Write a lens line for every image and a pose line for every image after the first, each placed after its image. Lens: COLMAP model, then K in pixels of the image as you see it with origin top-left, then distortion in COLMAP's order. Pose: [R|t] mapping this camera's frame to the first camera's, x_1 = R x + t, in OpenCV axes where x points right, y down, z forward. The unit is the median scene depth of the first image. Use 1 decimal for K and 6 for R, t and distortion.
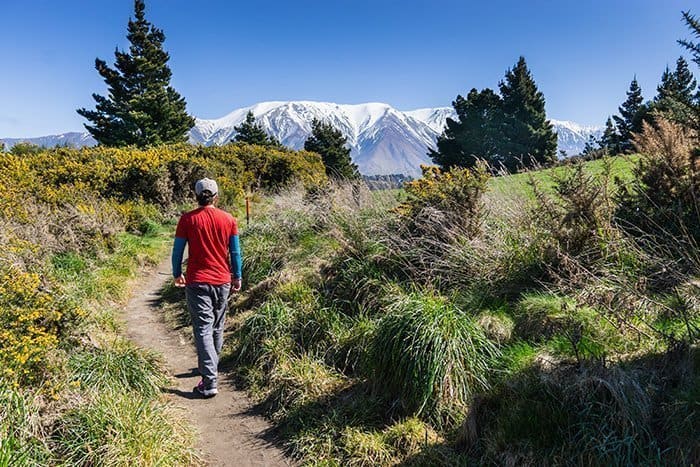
lens RADIAL K [[559.8, 0, 350.0], [0, 559.8, 233.5], [0, 0, 1]] dist [0.001281, -0.000727]
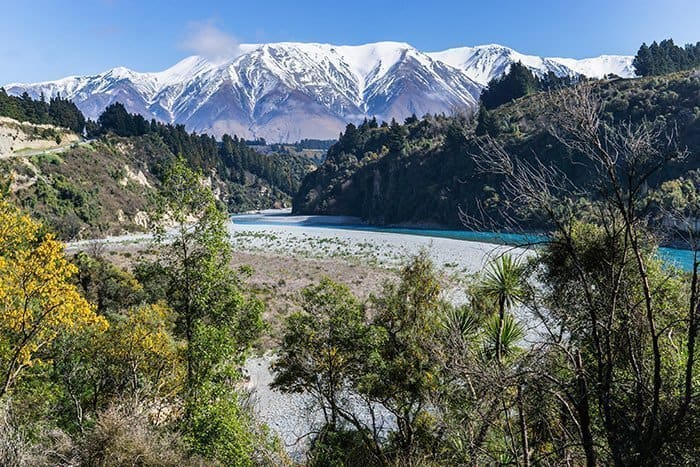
lens RADIAL K [[910.0, 0, 350.0], [0, 910.0, 233.5], [0, 0, 1]] dist [-0.000358, 0.006916]
pose [[0.999734, -0.023049, -0.000408, -0.006348], [0.023042, 0.999658, -0.012357, 0.016112], [0.000693, 0.012344, 0.999924, -0.127855]]
